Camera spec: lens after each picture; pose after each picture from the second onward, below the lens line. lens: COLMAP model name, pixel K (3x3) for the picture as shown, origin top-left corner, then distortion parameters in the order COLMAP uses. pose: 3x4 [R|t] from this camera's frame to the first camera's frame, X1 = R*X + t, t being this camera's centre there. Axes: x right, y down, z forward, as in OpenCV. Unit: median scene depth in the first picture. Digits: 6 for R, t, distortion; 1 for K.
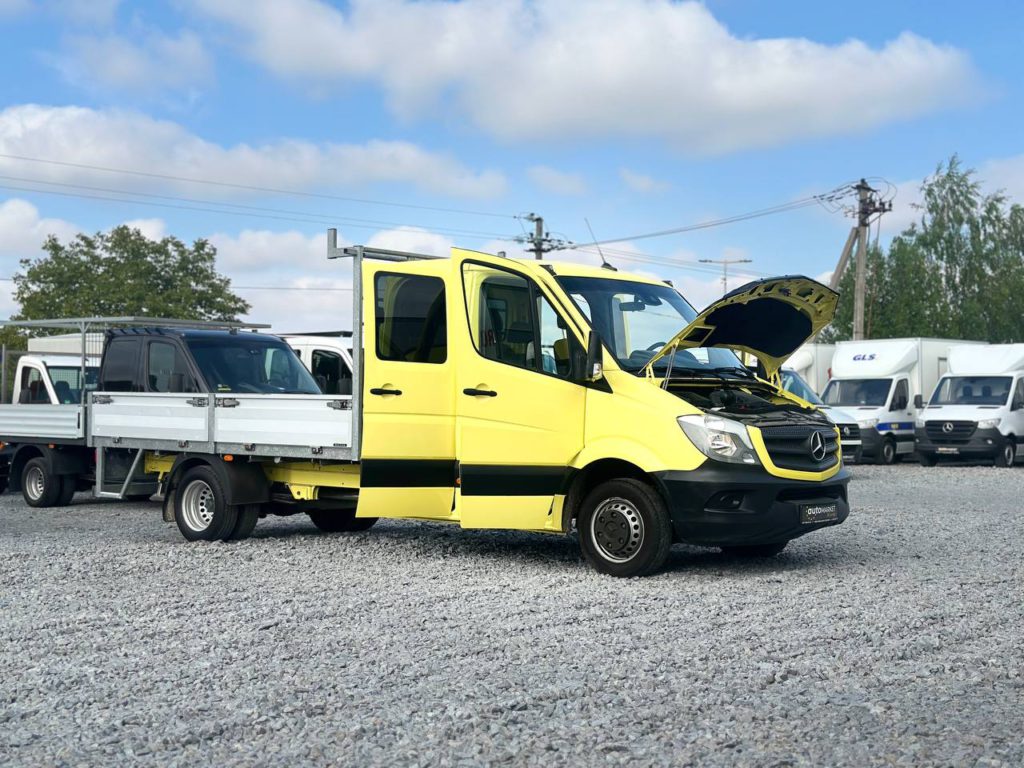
lens RADIAL K [[1411.7, 0, 512.0], [0, 1411.7, 384.0], [0, 0, 1]] dist [0.148905, -0.111621]
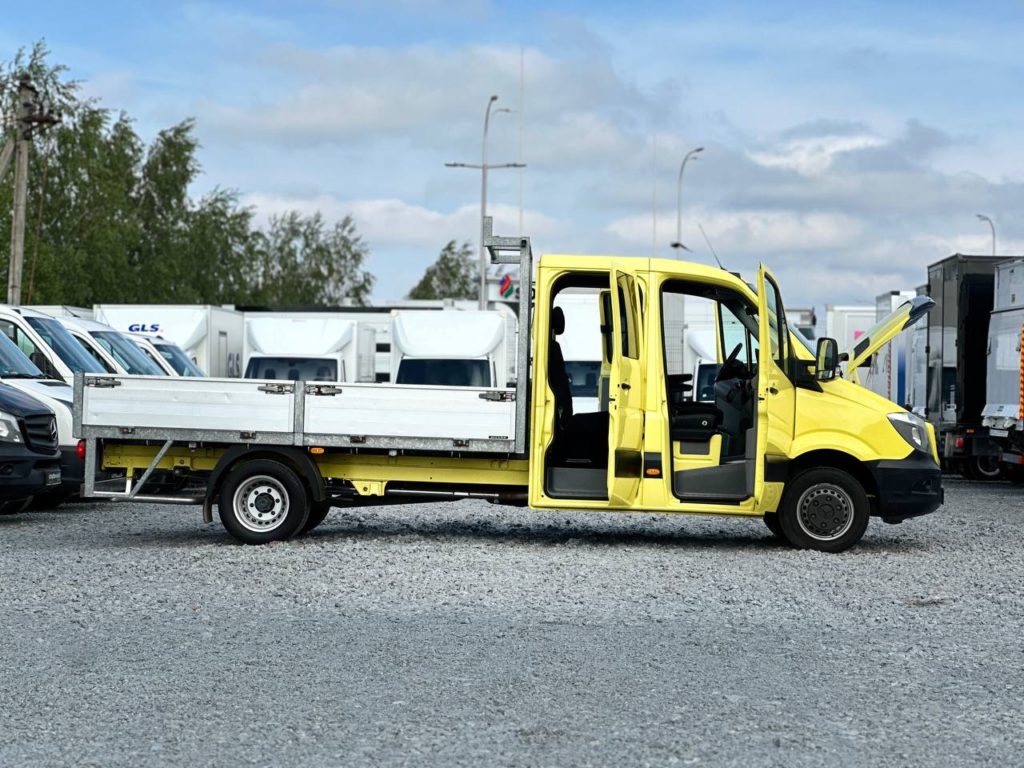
lens RADIAL K [[2264.8, 0, 512.0], [0, 2264.8, 384.0], [0, 0, 1]] dist [0.188115, -0.146015]
pose [[0.783732, 0.019238, 0.620801, -1.053777], [-0.028793, 0.999571, 0.005375, -0.002517], [-0.620431, -0.022088, 0.783950, -0.234847]]
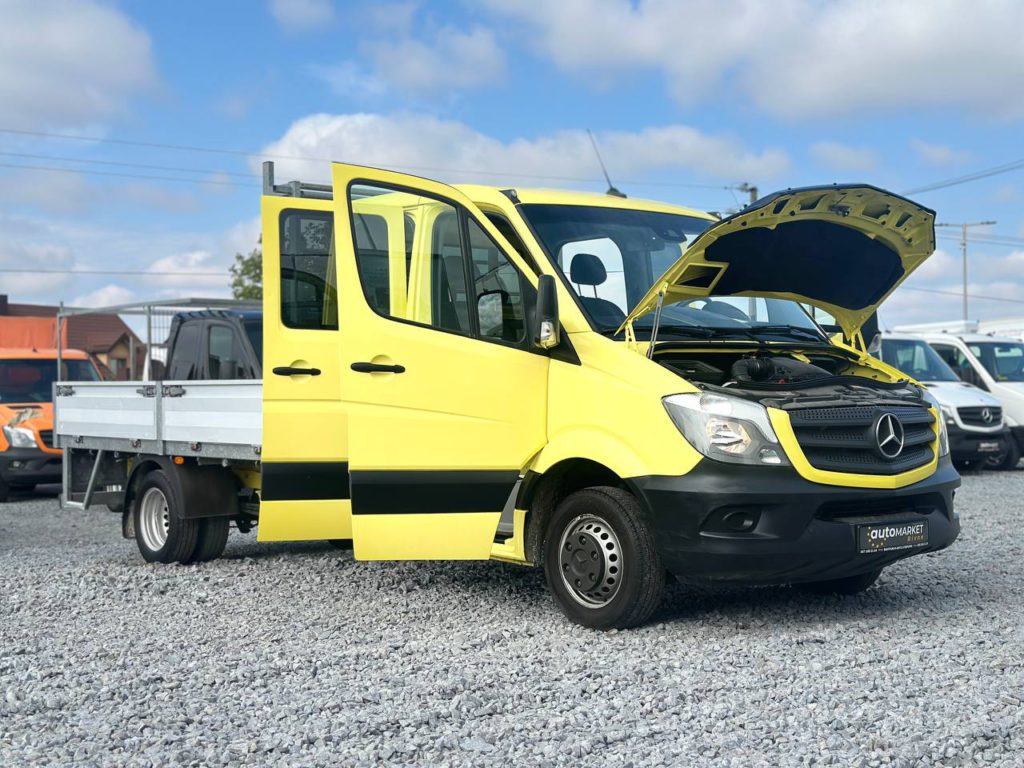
lens RADIAL K [[1414.9, 0, 512.0], [0, 1414.9, 384.0], [0, 0, 1]] dist [0.148726, -0.160226]
pose [[0.982783, -0.021185, -0.183545, 0.138241], [0.022447, 0.999737, 0.004797, 0.009856], [0.183395, -0.008834, 0.983000, 0.255983]]
